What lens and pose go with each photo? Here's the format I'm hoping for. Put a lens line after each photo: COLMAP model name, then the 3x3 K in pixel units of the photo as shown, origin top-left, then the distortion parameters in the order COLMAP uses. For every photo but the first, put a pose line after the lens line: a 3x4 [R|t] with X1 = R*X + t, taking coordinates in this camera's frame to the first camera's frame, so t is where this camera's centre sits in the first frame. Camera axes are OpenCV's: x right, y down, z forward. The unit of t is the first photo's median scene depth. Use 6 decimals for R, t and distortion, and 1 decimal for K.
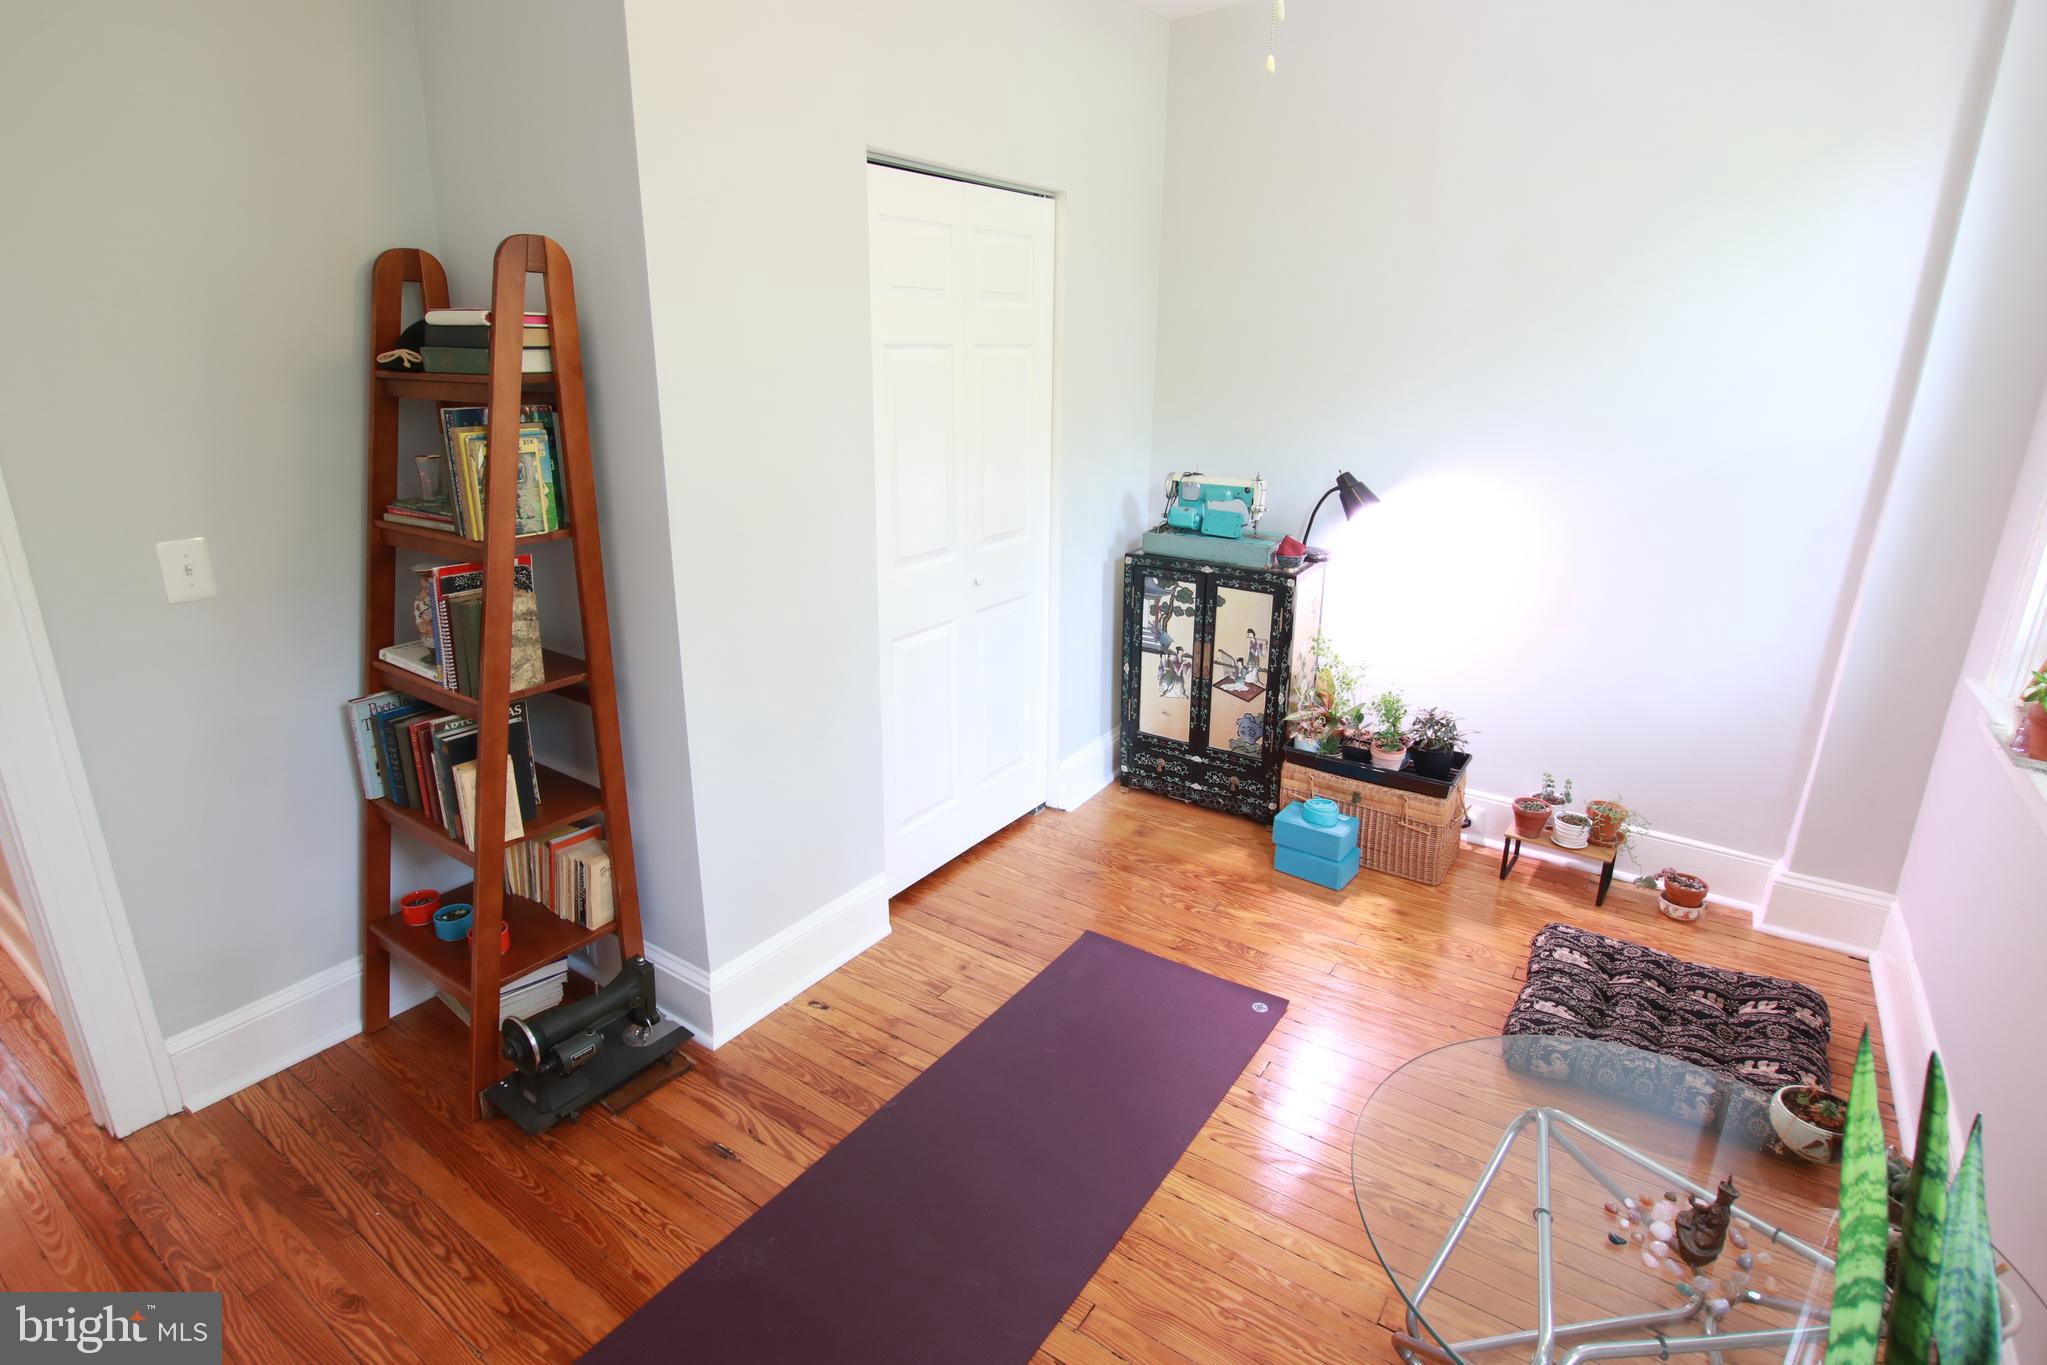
lens RADIAL K [[1053.0, 0, 1015.9], [0, 1053.0, 677.4], [0, 0, 1]] dist [-0.018755, 0.002330]
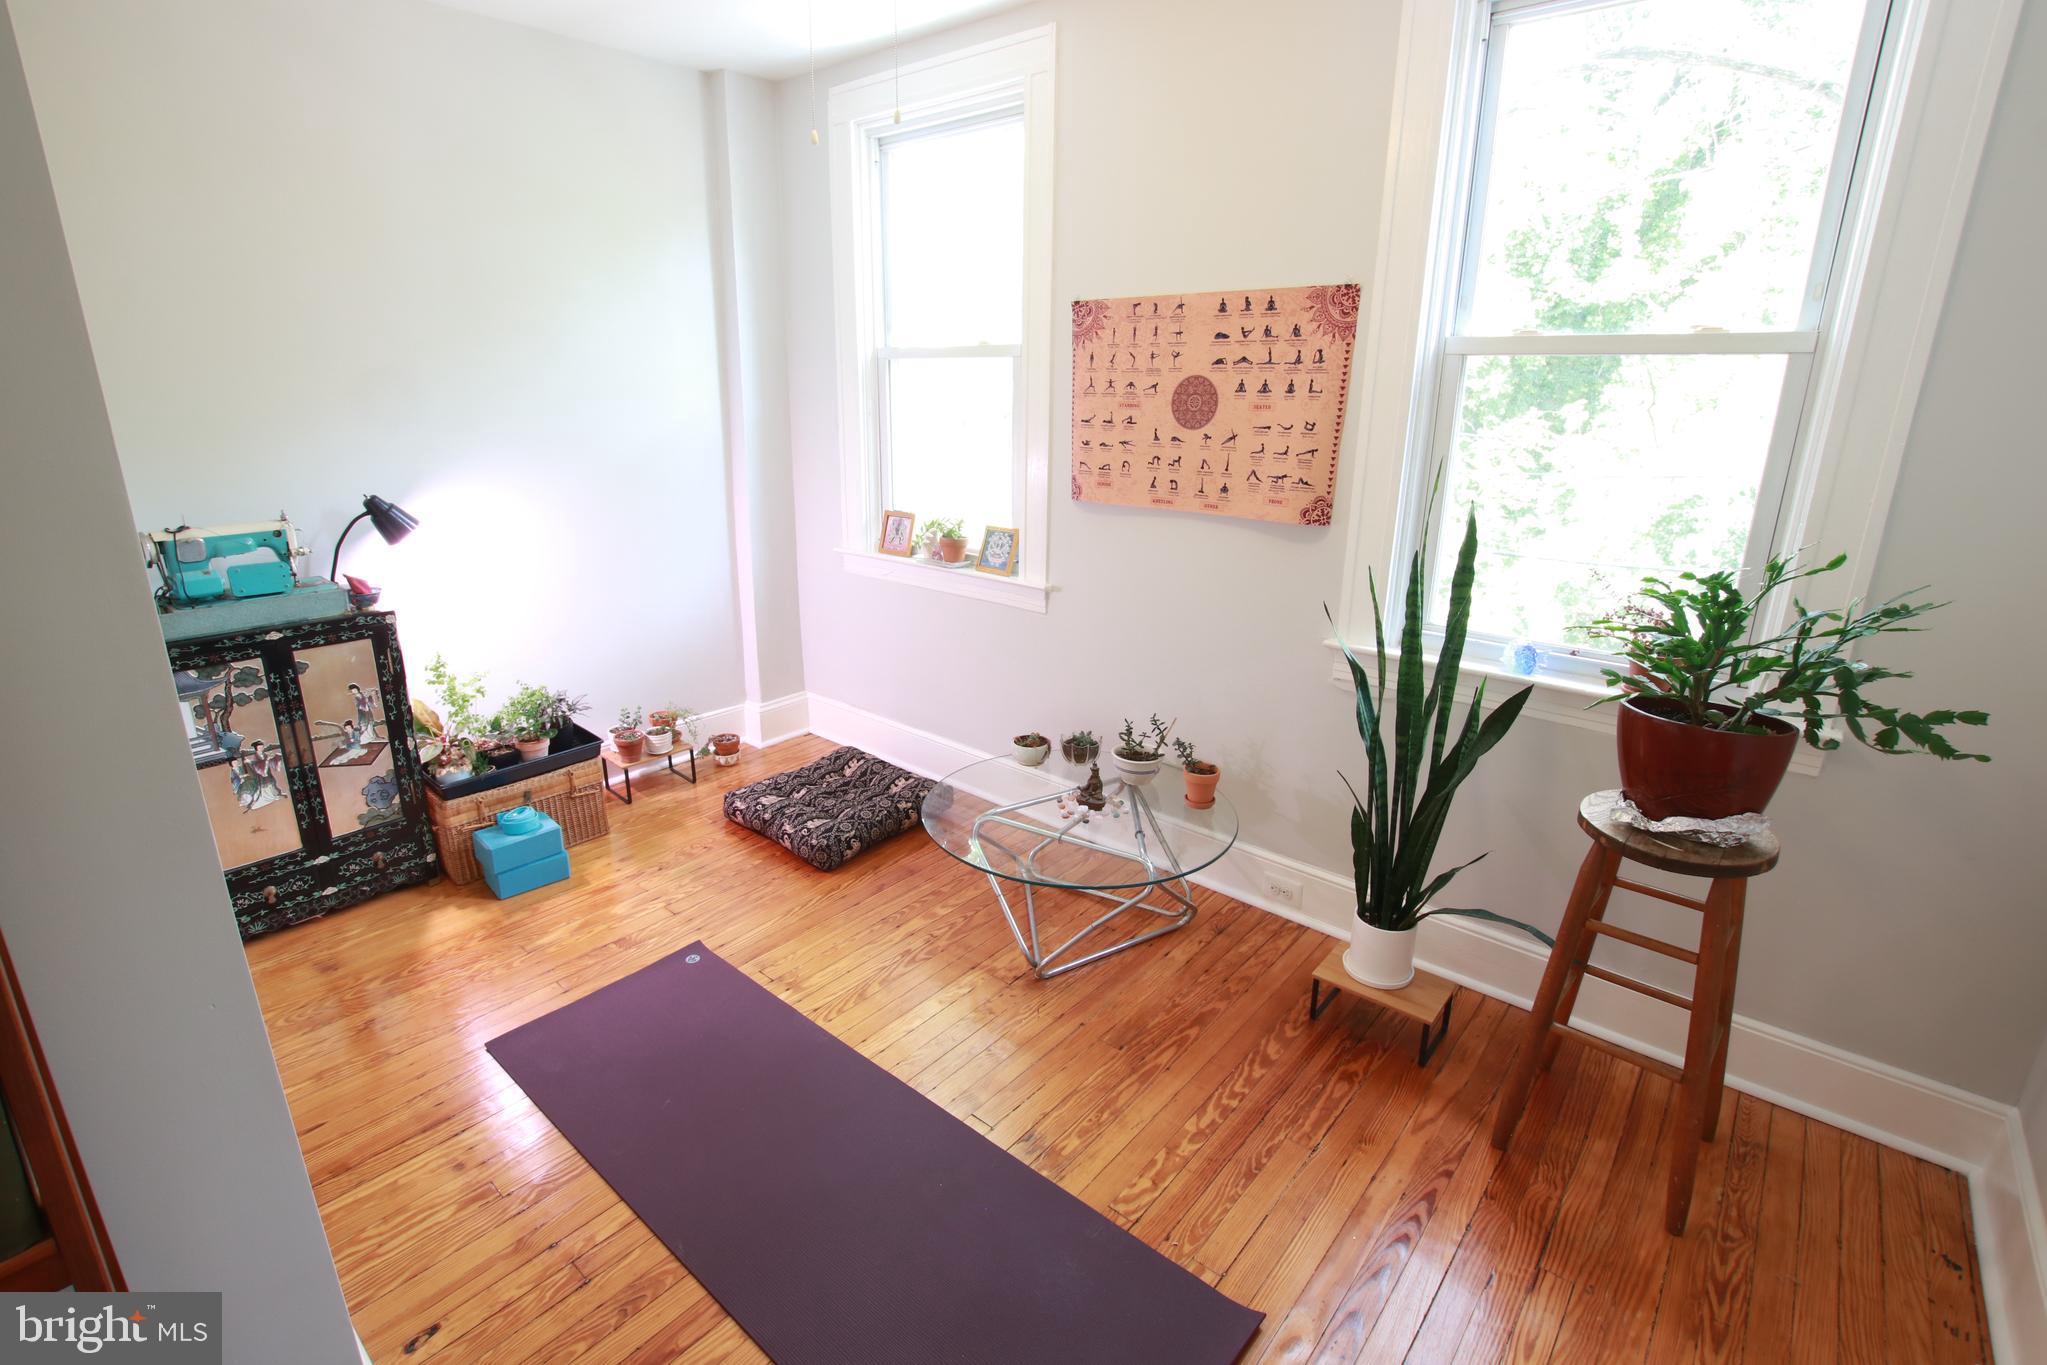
lens RADIAL K [[945.4, 0, 1016.6], [0, 945.4, 679.7], [0, 0, 1]] dist [-0.025914, -0.000667]
pose [[0.096470, -0.312679, 0.944947, -0.453040], [0.289950, 0.917028, 0.273839, -0.101426], [-0.952167, 0.247570, 0.179127, 0.329140]]
